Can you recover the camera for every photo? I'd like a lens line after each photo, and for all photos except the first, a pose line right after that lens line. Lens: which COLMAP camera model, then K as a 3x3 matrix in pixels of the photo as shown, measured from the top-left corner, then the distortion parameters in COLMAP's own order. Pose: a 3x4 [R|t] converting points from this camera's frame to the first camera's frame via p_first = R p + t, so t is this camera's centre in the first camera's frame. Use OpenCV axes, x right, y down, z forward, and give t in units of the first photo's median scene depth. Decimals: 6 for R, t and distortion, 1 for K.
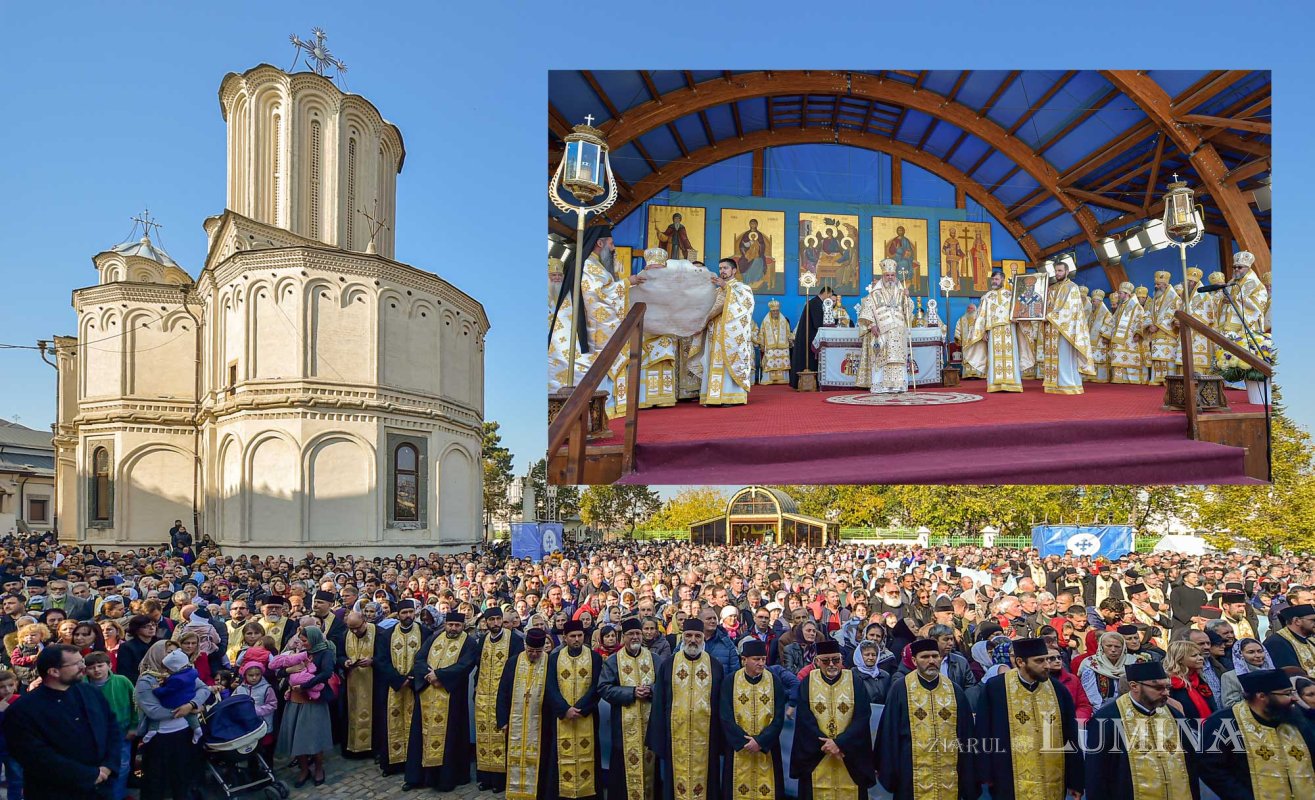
lens RADIAL K [[554.0, 0, 667.2], [0, 554.0, 522.5], [0, 0, 1]] dist [-0.004550, -0.000678]
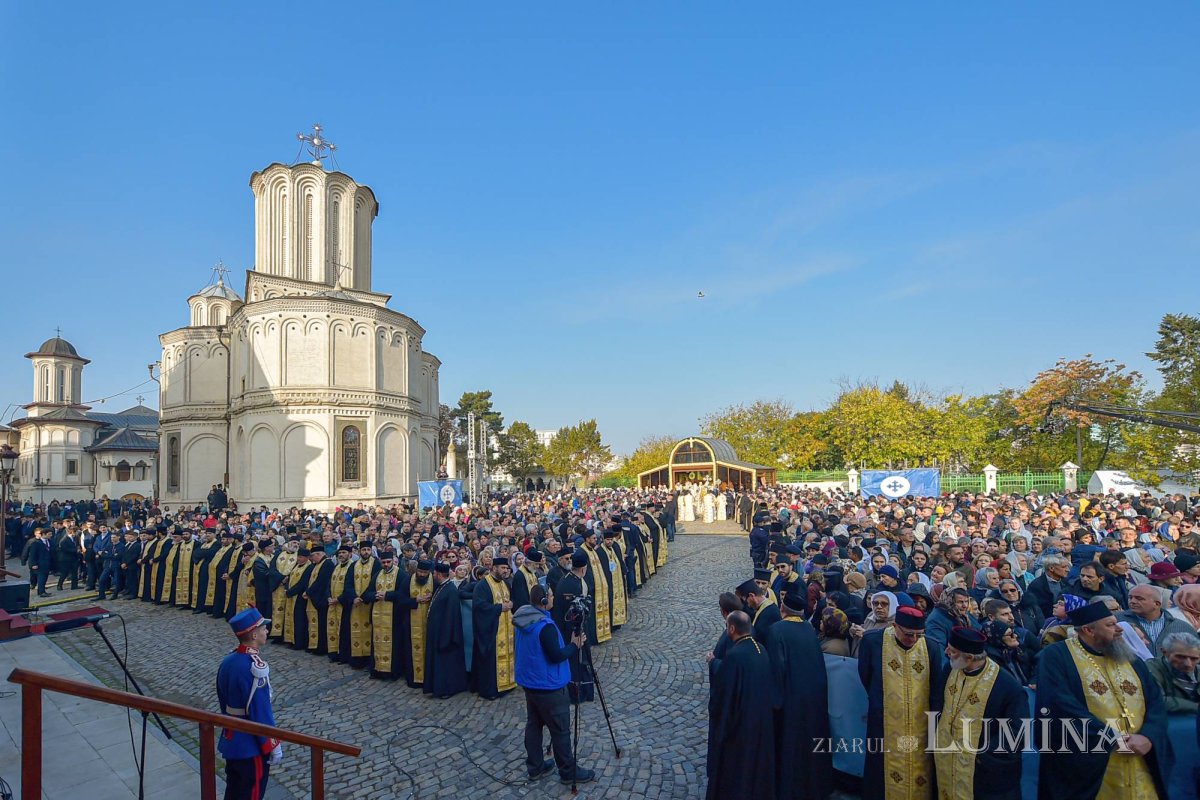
lens RADIAL K [[525.3, 0, 582.5], [0, 525.3, 452.3], [0, 0, 1]] dist [0.001928, -0.000920]
pose [[0.977842, -0.037372, -0.205980, 0.355724], [0.030498, 0.998870, -0.036446, -0.008583], [0.207109, 0.029357, 0.977877, -0.172829]]
